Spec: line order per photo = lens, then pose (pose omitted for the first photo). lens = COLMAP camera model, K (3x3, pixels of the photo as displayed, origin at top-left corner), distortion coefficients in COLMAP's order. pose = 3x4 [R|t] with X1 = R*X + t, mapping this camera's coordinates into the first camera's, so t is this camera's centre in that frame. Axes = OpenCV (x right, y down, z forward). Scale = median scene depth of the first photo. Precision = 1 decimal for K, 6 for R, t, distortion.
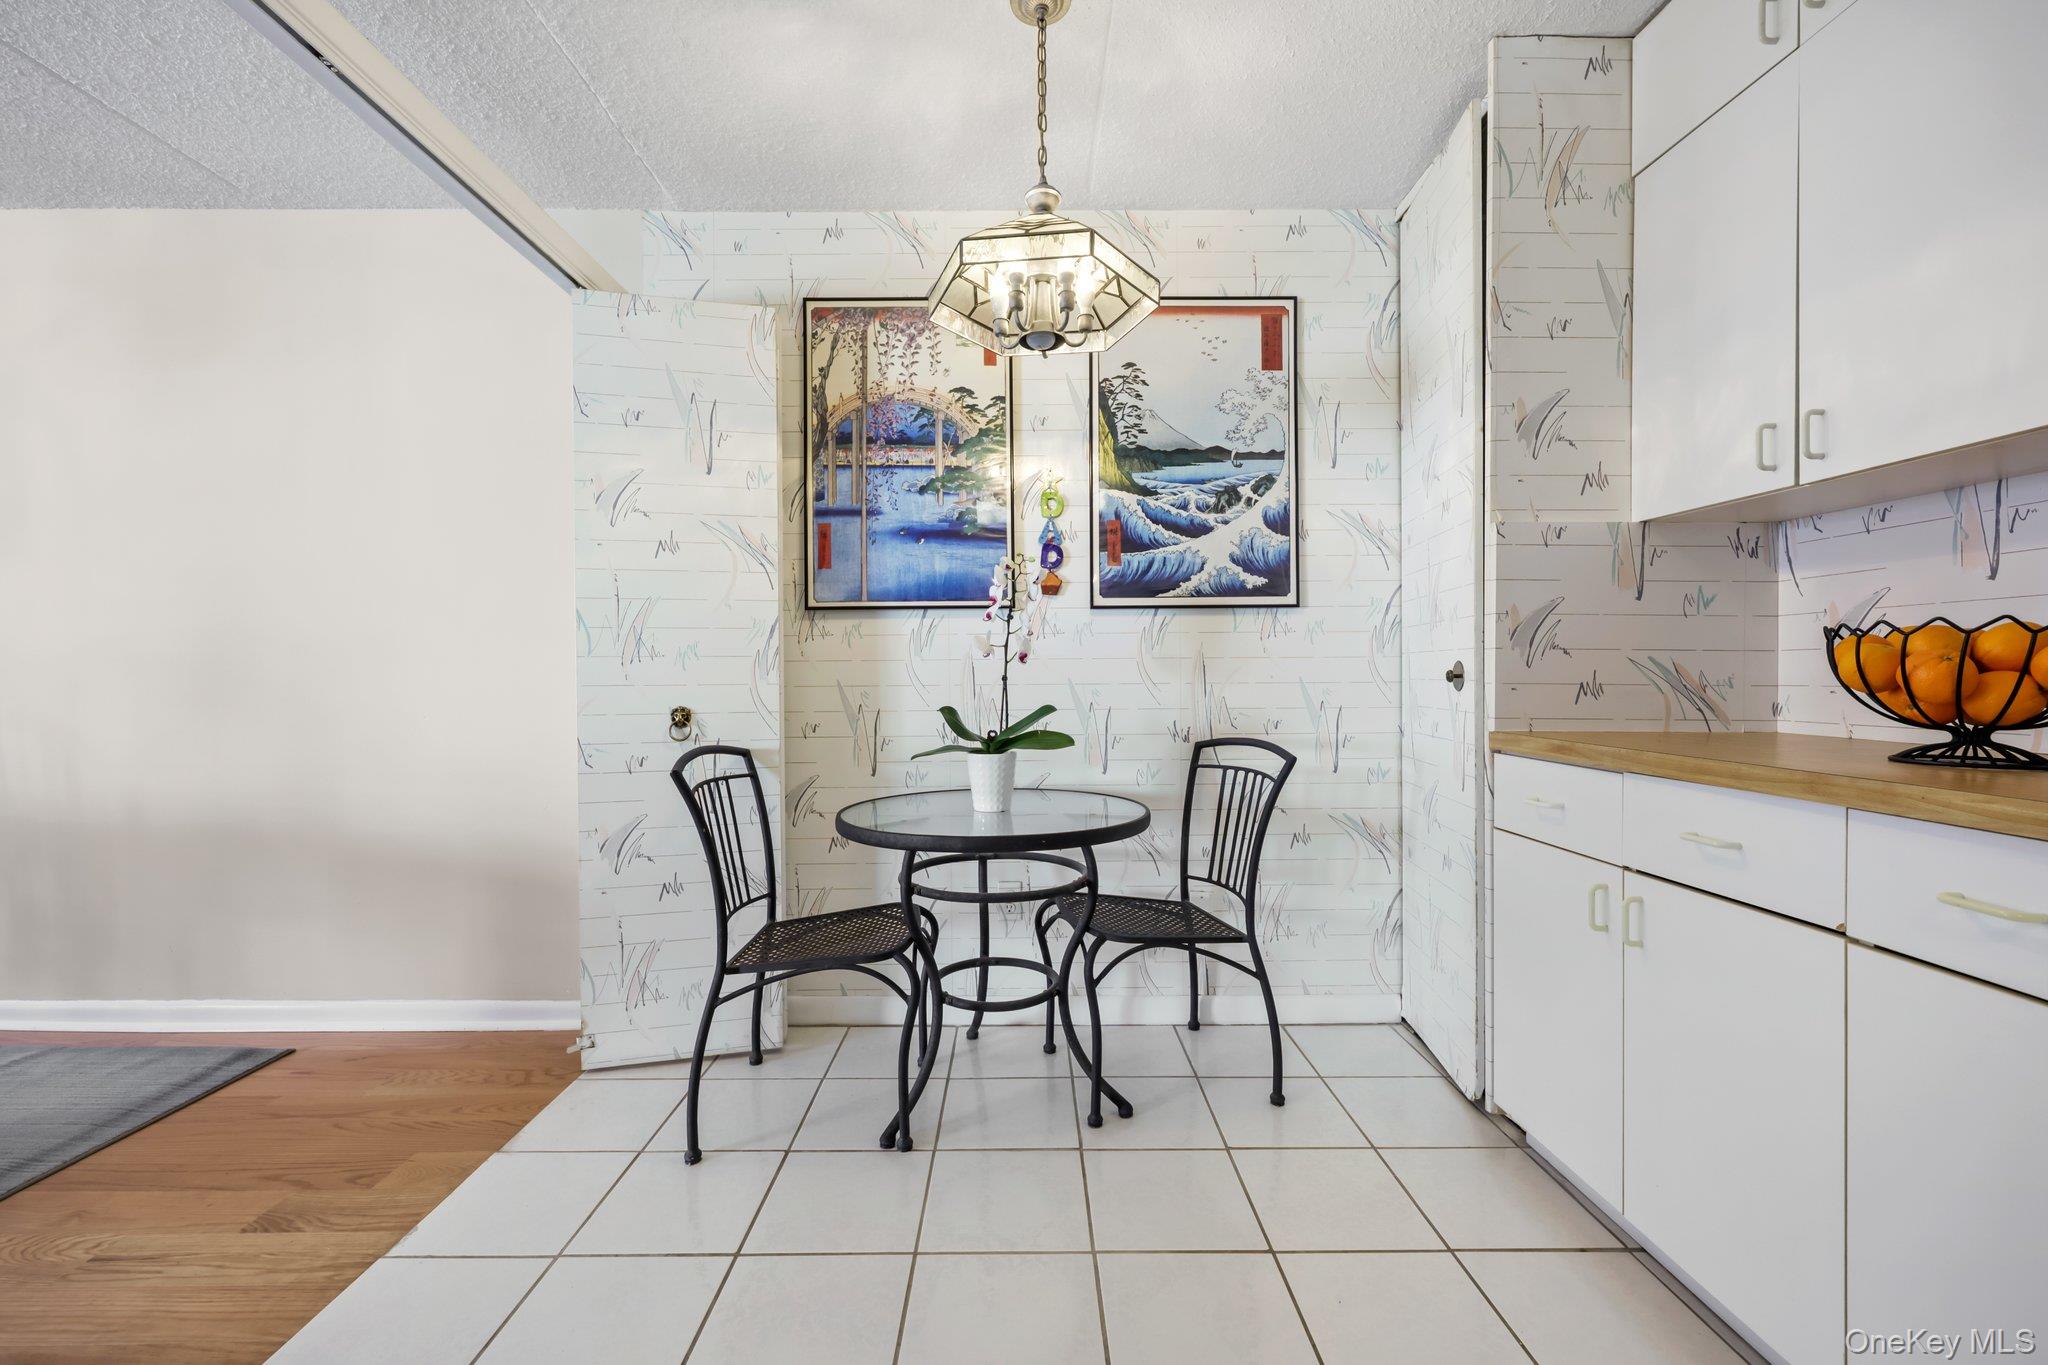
lens RADIAL K [[815.5, 0, 1024.0], [0, 815.5, 682.5], [0, 0, 1]] dist [-0.001477, 0.000513]
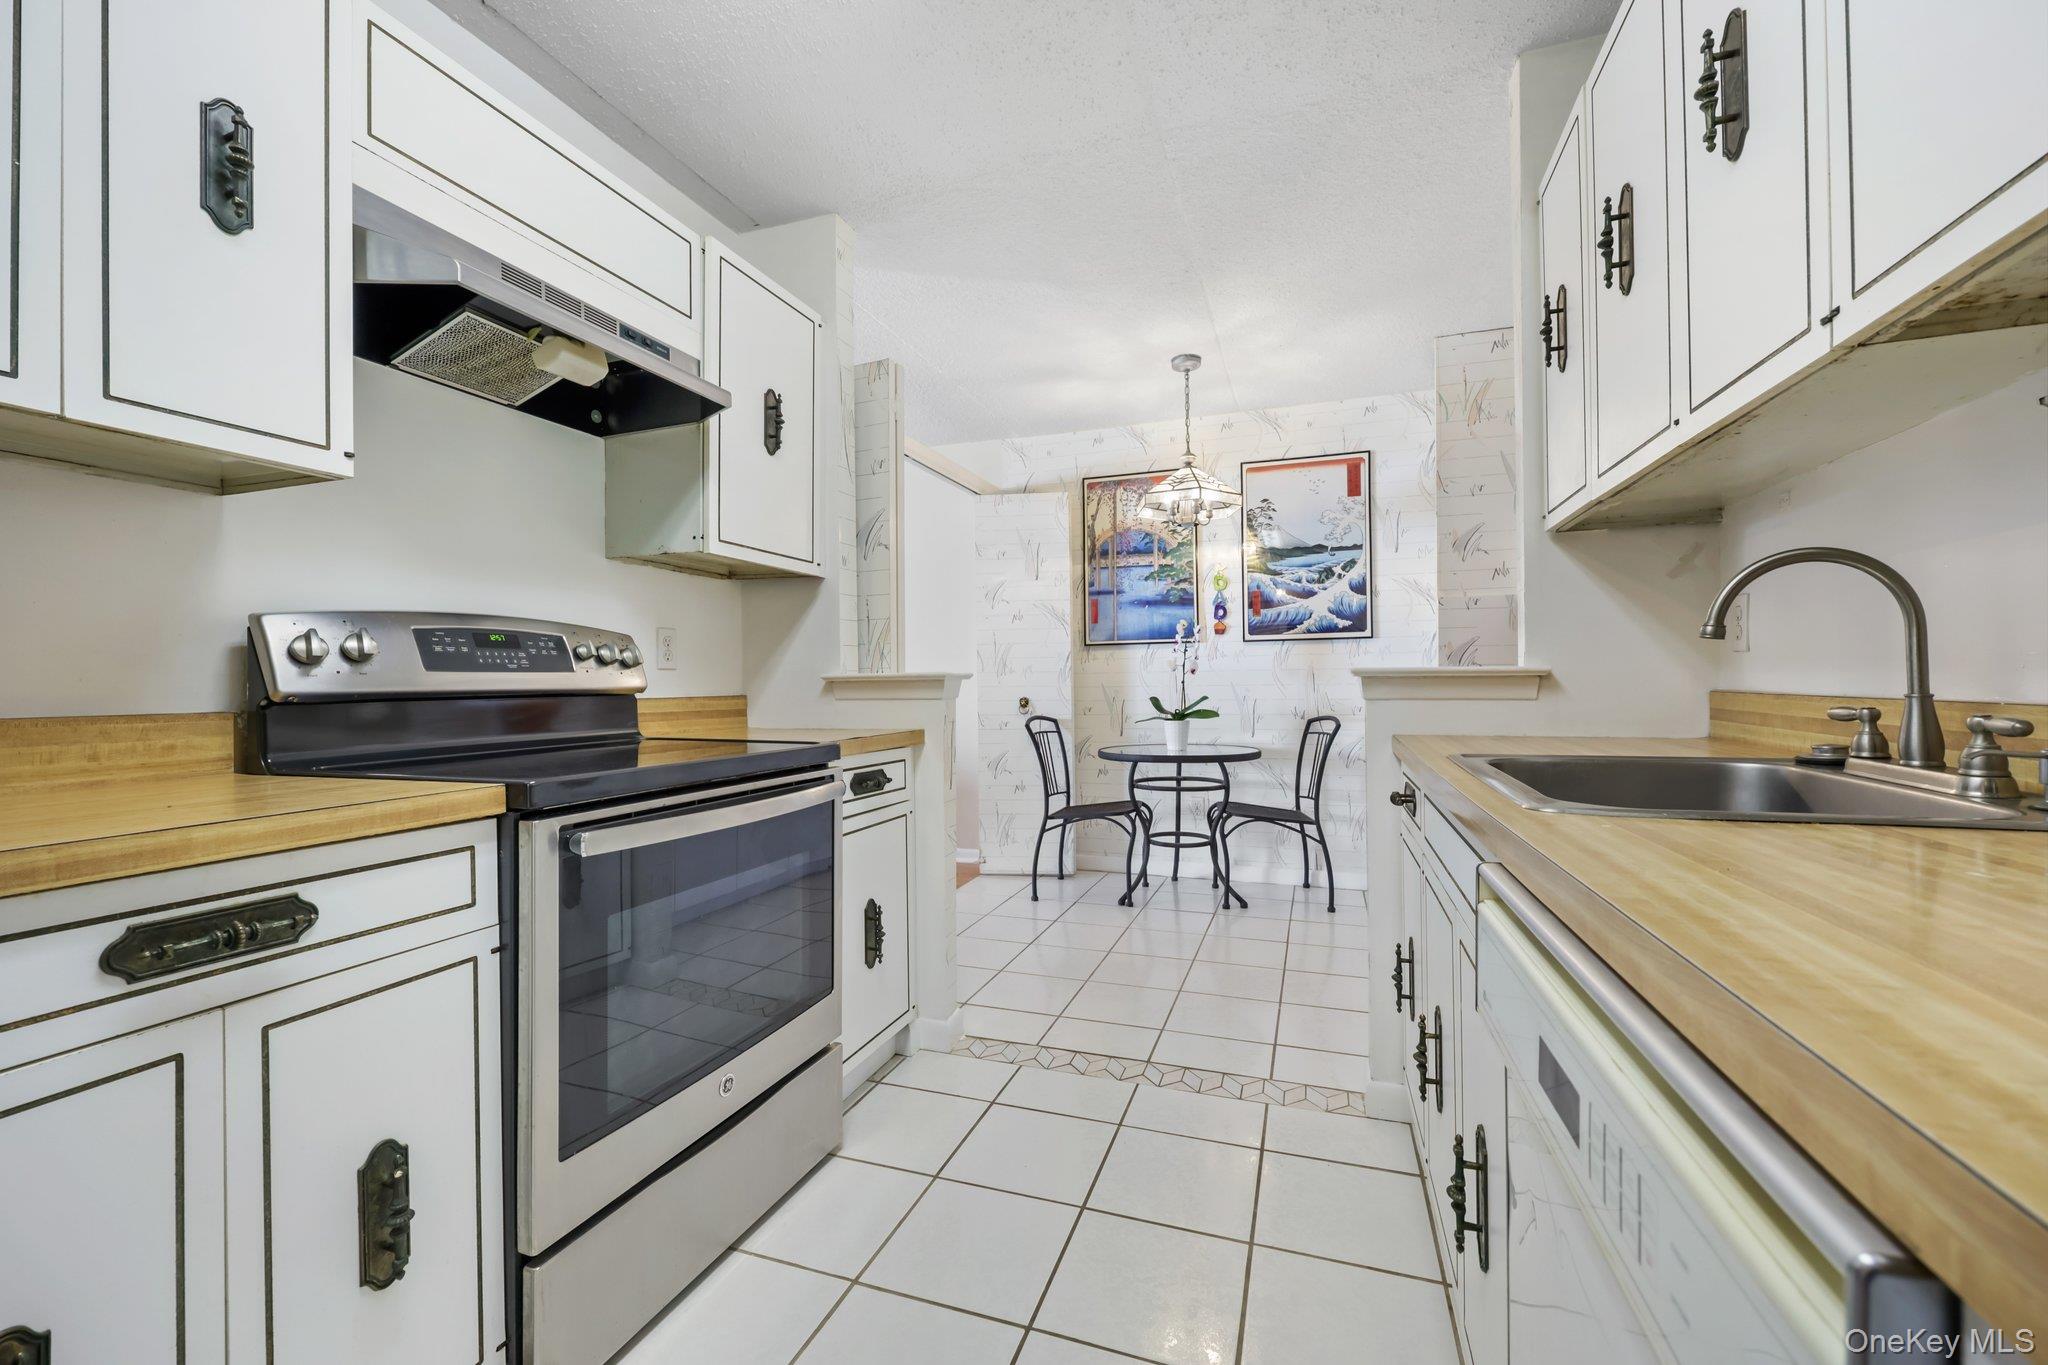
lens RADIAL K [[821.4, 0, 1024.0], [0, 821.4, 682.5], [0, 0, 1]] dist [-0.000590, 0.000066]
pose [[0.940248, -0.005432, -0.340448, 0.239509], [0.003564, 0.999975, -0.006113, 0.005321], [0.340472, 0.004534, 0.940244, -0.808443]]
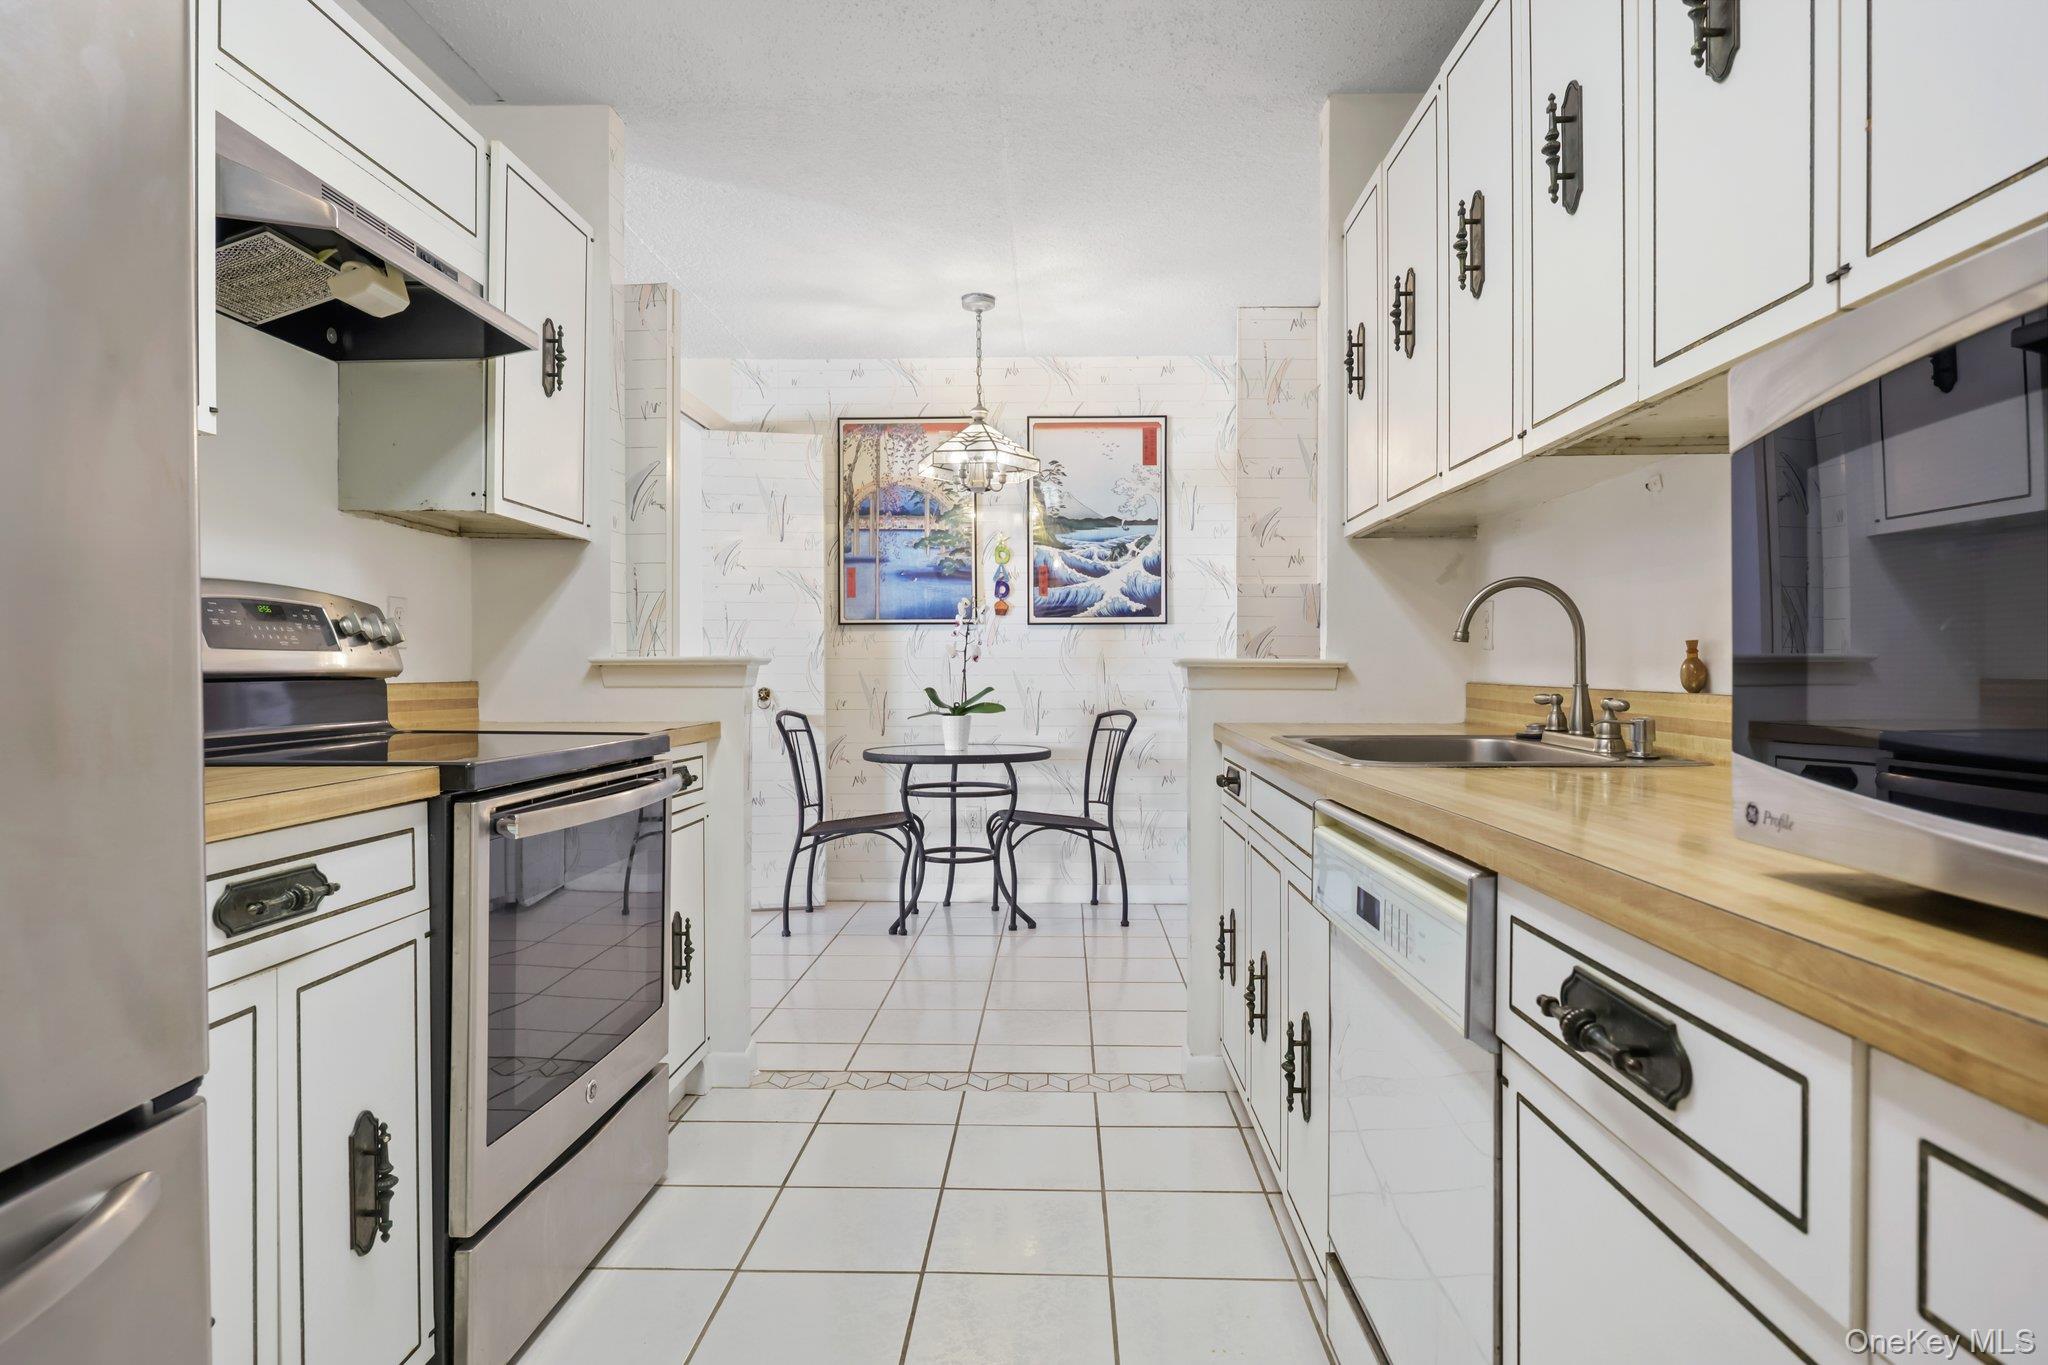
lens RADIAL K [[1141.1, 0, 1024.0], [0, 1141.1, 682.5], [0, 0, 1]] dist [0.005134, 0.000008]
pose [[0.999290, 0.005250, -0.037306, 0.154681], [-0.005118, 0.999980, 0.003615, 0.008212], [0.037324, -0.003422, 0.999297, -1.099630]]
